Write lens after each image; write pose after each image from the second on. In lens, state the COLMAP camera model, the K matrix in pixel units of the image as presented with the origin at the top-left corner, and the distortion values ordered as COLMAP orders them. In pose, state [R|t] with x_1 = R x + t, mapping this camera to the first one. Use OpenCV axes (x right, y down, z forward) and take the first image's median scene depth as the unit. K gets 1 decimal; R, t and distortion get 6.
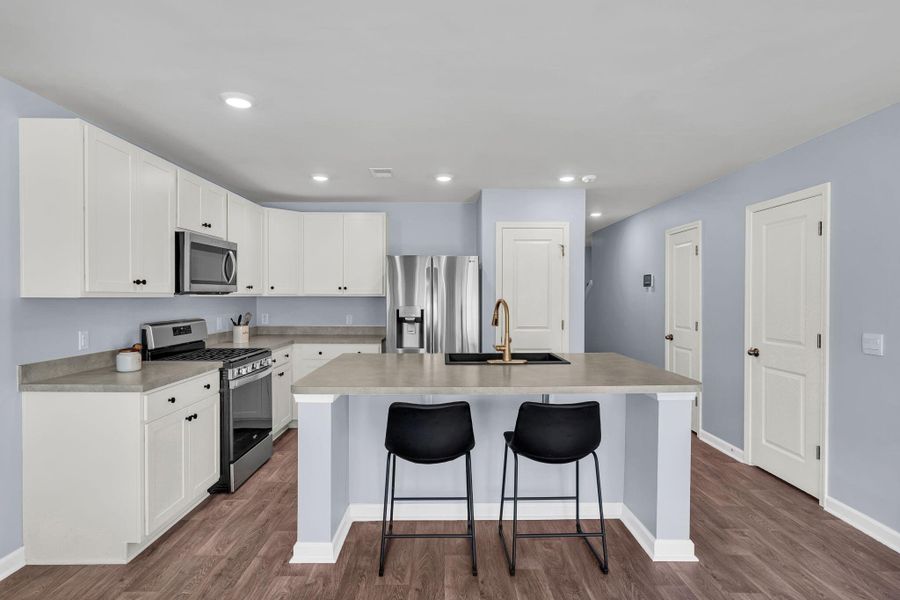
lens RADIAL K [[478.9, 0, 450.0], [0, 478.9, 300.0], [0, 0, 1]] dist [0.001949, 0.000945]
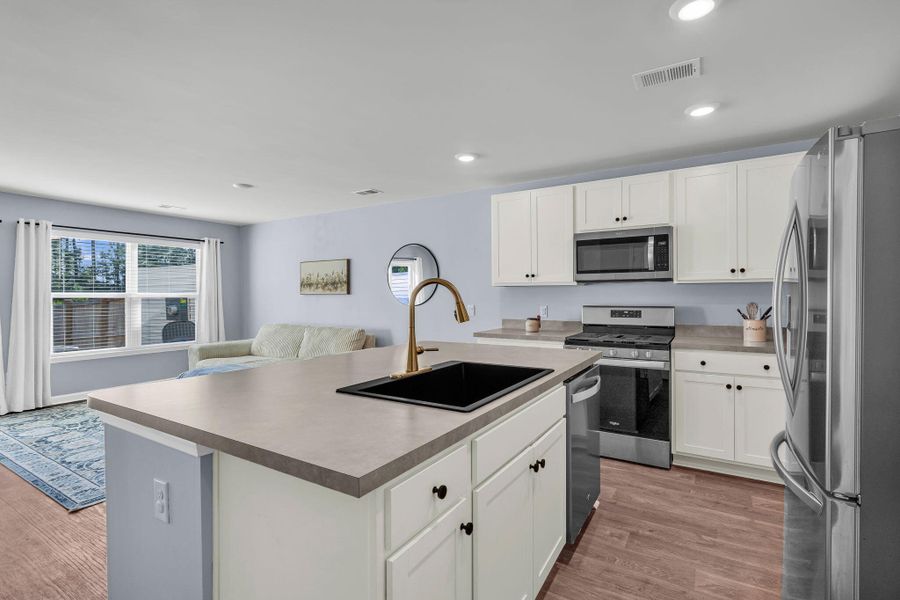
lens RADIAL K [[419.2, 0, 450.0], [0, 419.2, 300.0], [0, 0, 1]] dist [0.002076, 0.000185]
pose [[-0.524599, 0.006680, -0.851323, 0.578624], [-0.008817, 0.999873, 0.013279, 0.022399], [0.851304, 0.014472, -0.524473, 1.303297]]
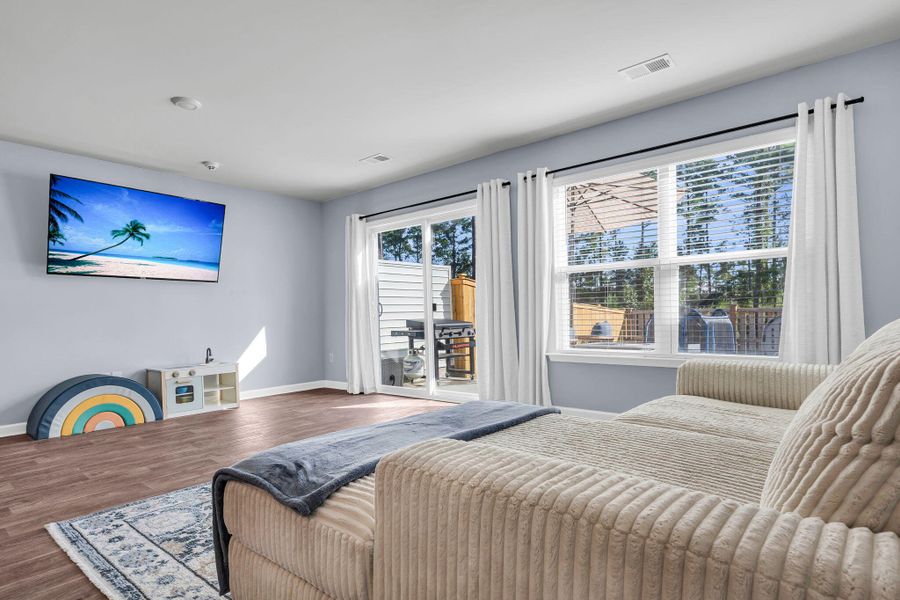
lens RADIAL K [[508.8, 0, 450.0], [0, 508.8, 316.9], [0, 0, 1]] dist [0.019476, 0.000058]
pose [[-0.754112, 0.014009, 0.656597, -0.579180], [0.027932, 0.999552, 0.010754, 0.135569], [-0.656152, 0.026450, -0.754165, 0.511008]]
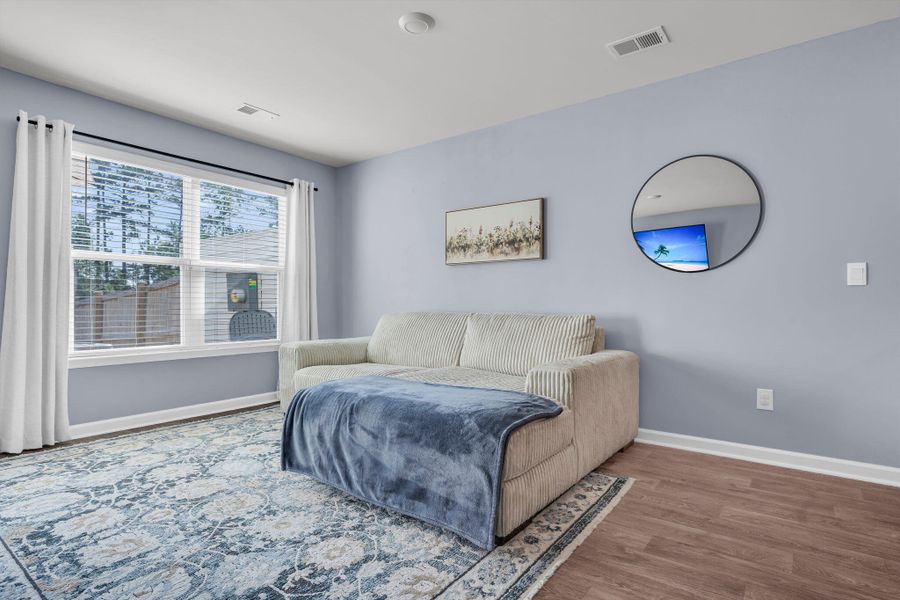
lens RADIAL K [[464.0, 0, 445.8], [0, 464.0, 305.8], [0, 0, 1]] dist [0.001334, 0.000041]
pose [[-0.603965, -0.001675, -0.797009, 0.357266], [-0.011841, 0.999906, 0.006872, 0.130787], [0.796923, 0.013588, -0.603928, 0.543841]]
